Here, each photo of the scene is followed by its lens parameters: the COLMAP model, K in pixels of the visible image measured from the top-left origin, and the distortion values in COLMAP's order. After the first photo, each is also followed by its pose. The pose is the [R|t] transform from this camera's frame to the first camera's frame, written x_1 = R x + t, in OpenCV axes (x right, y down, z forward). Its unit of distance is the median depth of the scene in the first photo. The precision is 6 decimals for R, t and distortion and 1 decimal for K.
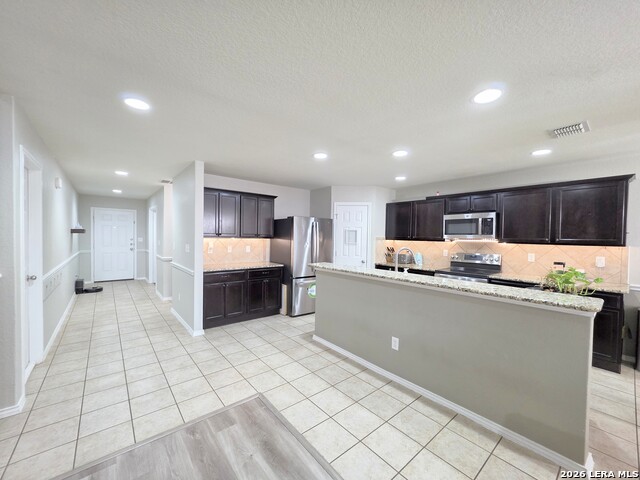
lens RADIAL K [[255.4, 0, 314.7], [0, 255.4, 242.1], [0, 0, 1]] dist [-0.000149, -0.000081]
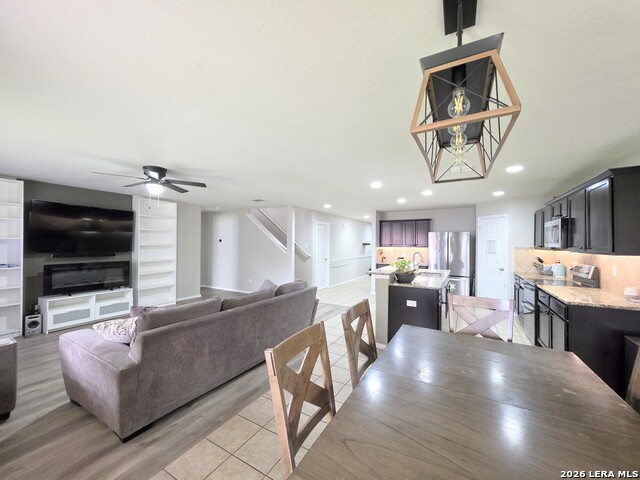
lens RADIAL K [[255.4, 0, 314.7], [0, 255.4, 242.1], [0, 0, 1]] dist [-0.000149, -0.000081]
pose [[0.358235, -0.018802, -0.933442, 1.061404], [-0.021412, 0.999369, -0.028348, 0.010042], [0.933386, 0.030142, 0.357606, -0.128888]]
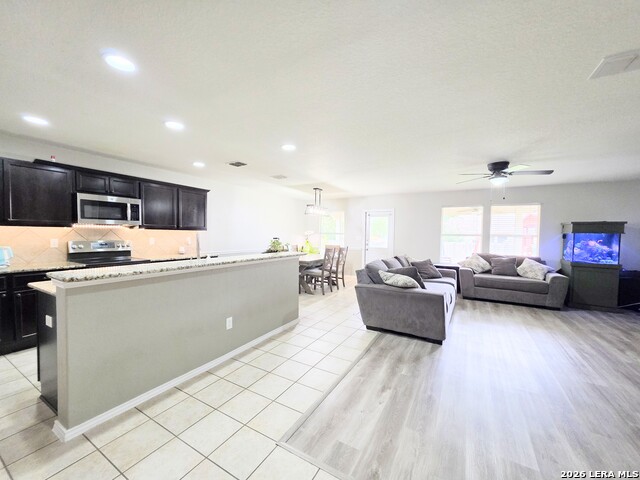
lens RADIAL K [[255.4, 0, 314.7], [0, 255.4, 242.1], [0, 0, 1]] dist [-0.000149, -0.000081]
pose [[-0.341445, -0.052312, 0.938445, -0.463915], [-0.002486, 0.998497, 0.054755, -0.001632], [-0.939898, 0.016363, -0.341062, 0.597603]]
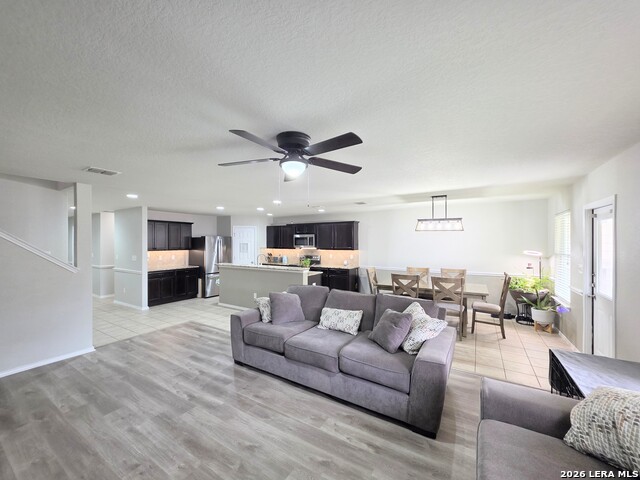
lens RADIAL K [[255.4, 0, 314.7], [0, 255.4, 242.1], [0, 0, 1]] dist [-0.000149, -0.000081]
pose [[0.947175, -0.018999, 0.320153, 0.057538], [0.025143, 0.999570, -0.015065, -0.021509], [-0.319729, 0.022319, 0.947246, -0.787620]]
